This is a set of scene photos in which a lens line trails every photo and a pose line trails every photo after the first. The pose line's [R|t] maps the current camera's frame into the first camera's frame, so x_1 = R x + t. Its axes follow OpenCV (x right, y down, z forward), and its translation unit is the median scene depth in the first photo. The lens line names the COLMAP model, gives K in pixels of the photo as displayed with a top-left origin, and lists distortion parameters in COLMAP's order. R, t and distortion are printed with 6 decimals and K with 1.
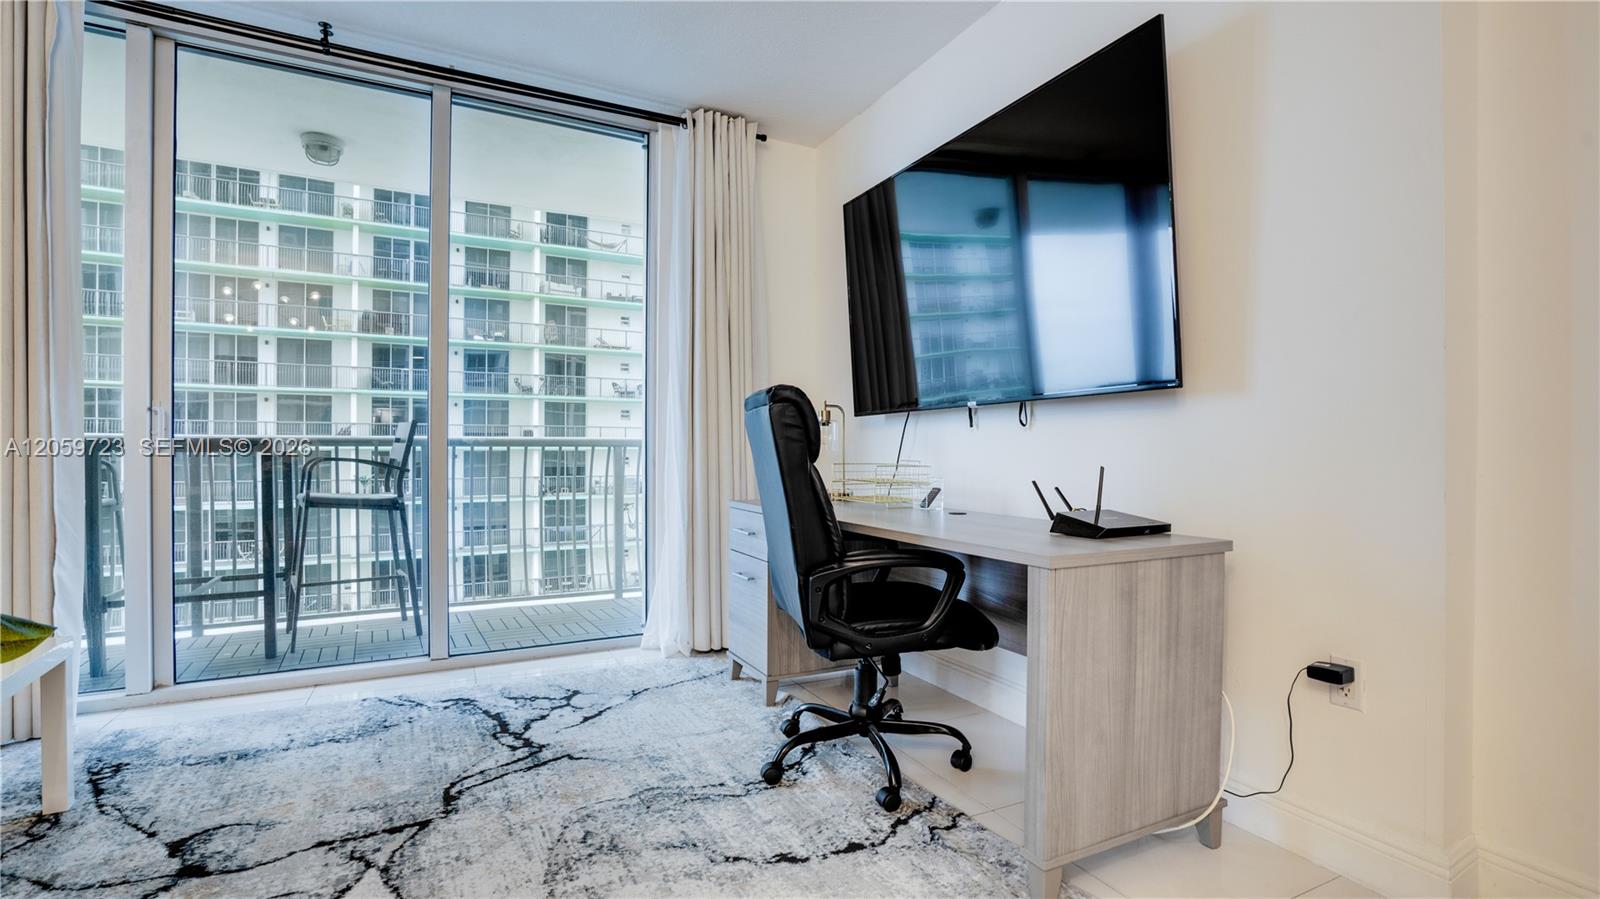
lens RADIAL K [[748.9, 0, 792.8], [0, 748.9, 454.9], [0, 0, 1]] dist [-0.059269, 0.021280]
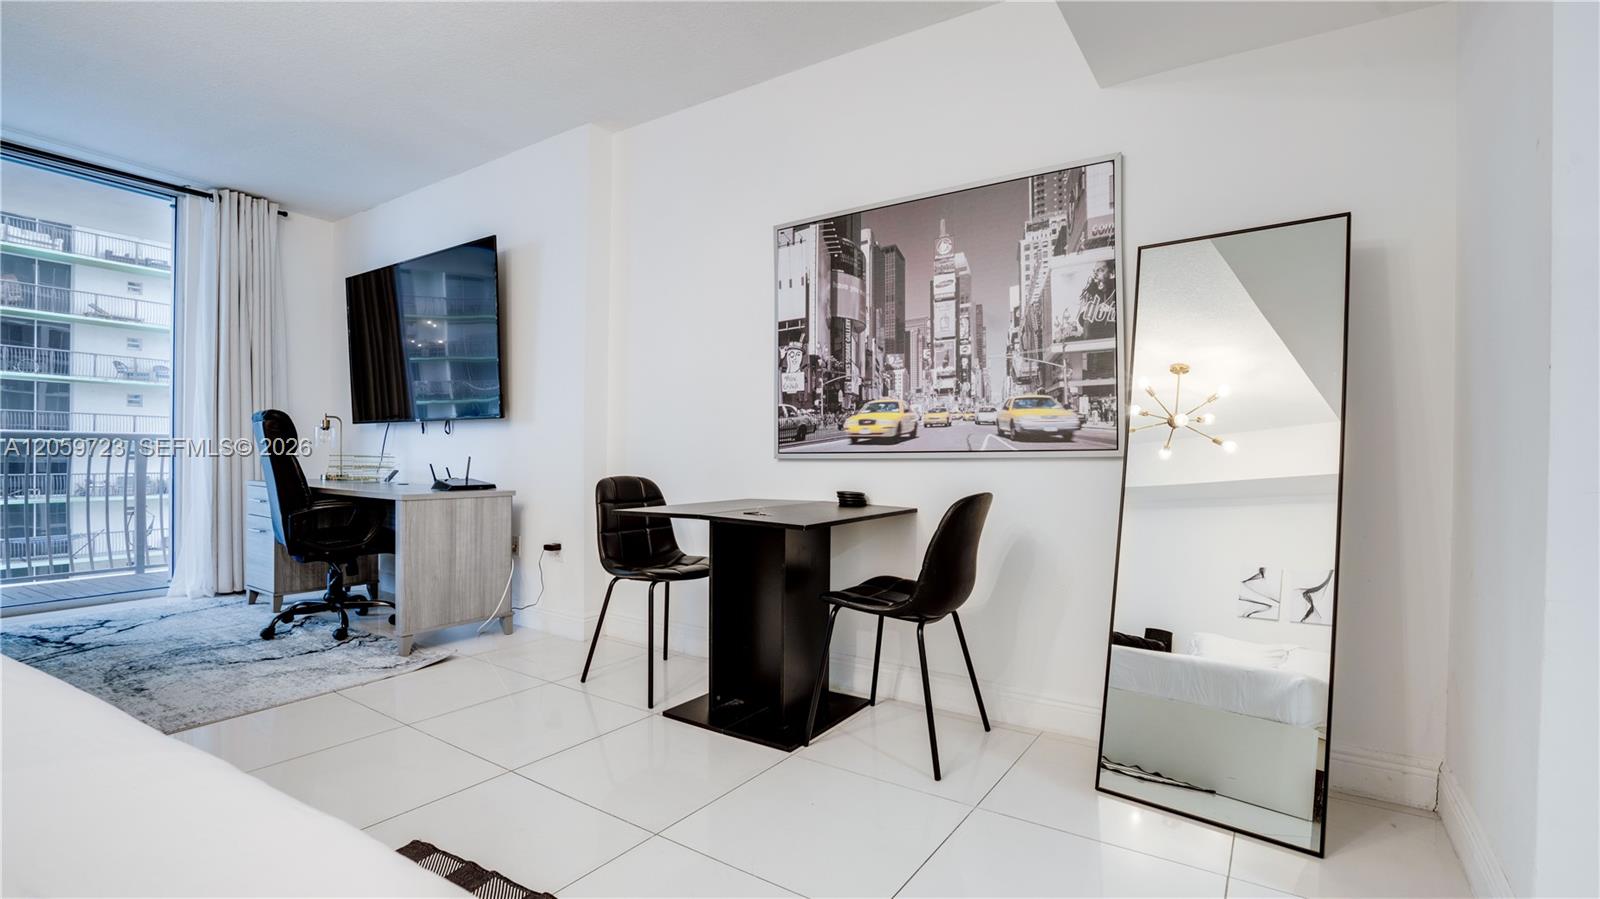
lens RADIAL K [[721.3, 0, 793.0], [0, 721.3, 461.6], [0, 0, 1]] dist [-0.040546, 0.013031]
pose [[0.860321, 0.004814, 0.509730, 0.109909], [-0.010728, 0.999905, 0.008664, 0.001643], [-0.509639, -0.012923, 0.860291, -0.618353]]
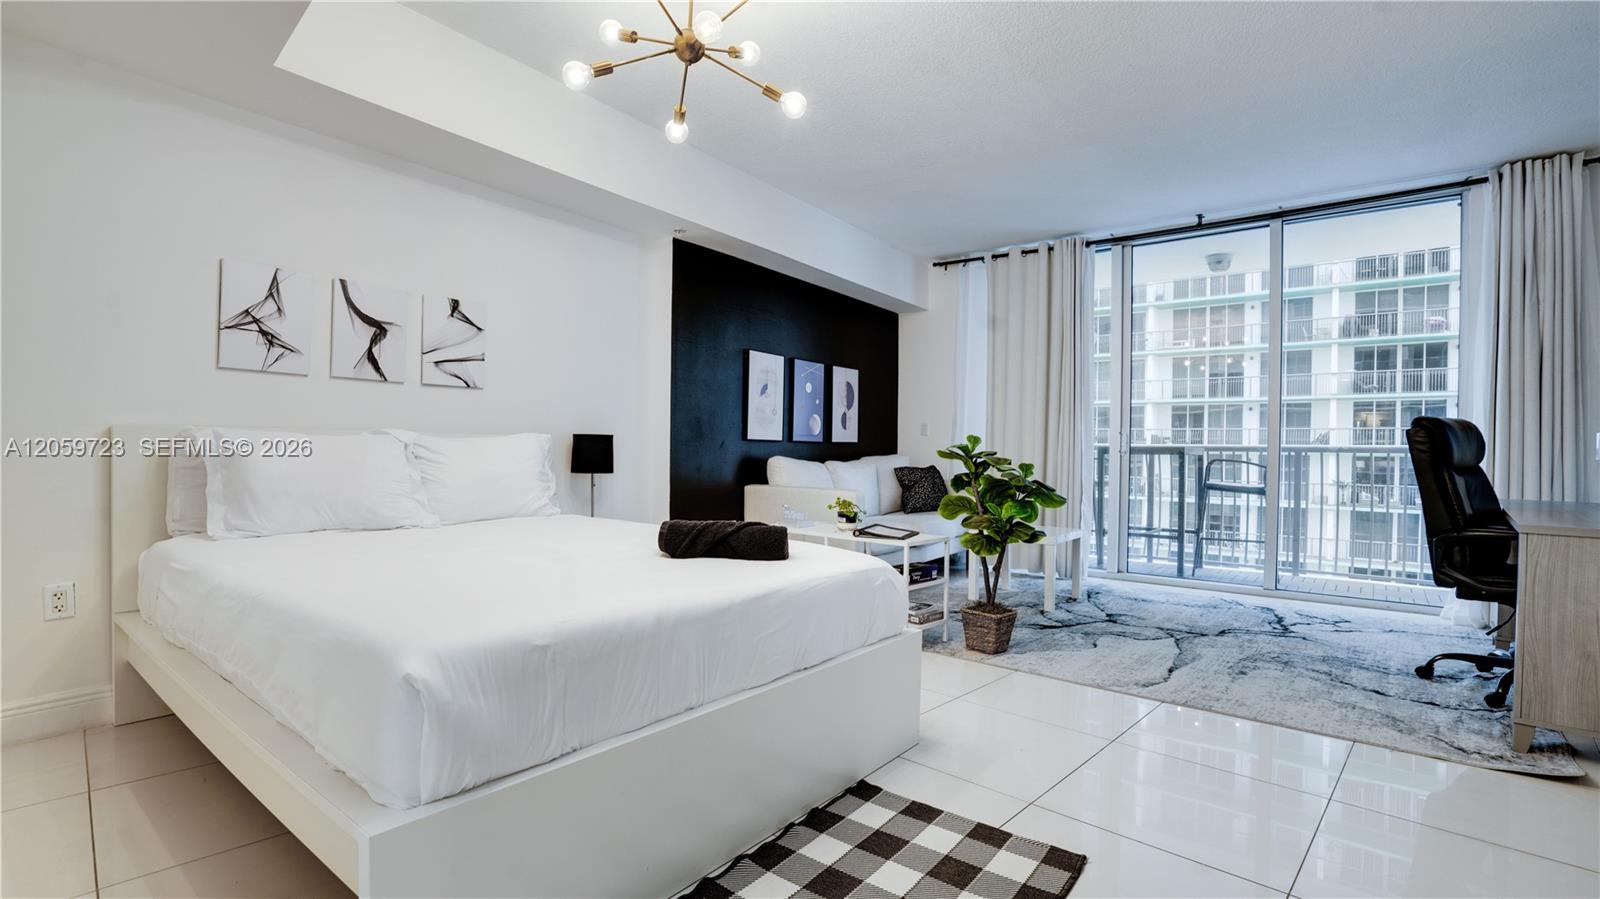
lens RADIAL K [[748.9, 0, 792.8], [0, 748.9, 454.9], [0, 0, 1]] dist [-0.059269, 0.021280]
pose [[0.362350, 0.011772, -0.931968, 0.521387], [-0.017170, 0.999835, 0.005954, 0.001320], [0.931884, 0.013844, 0.362492, -0.440837]]
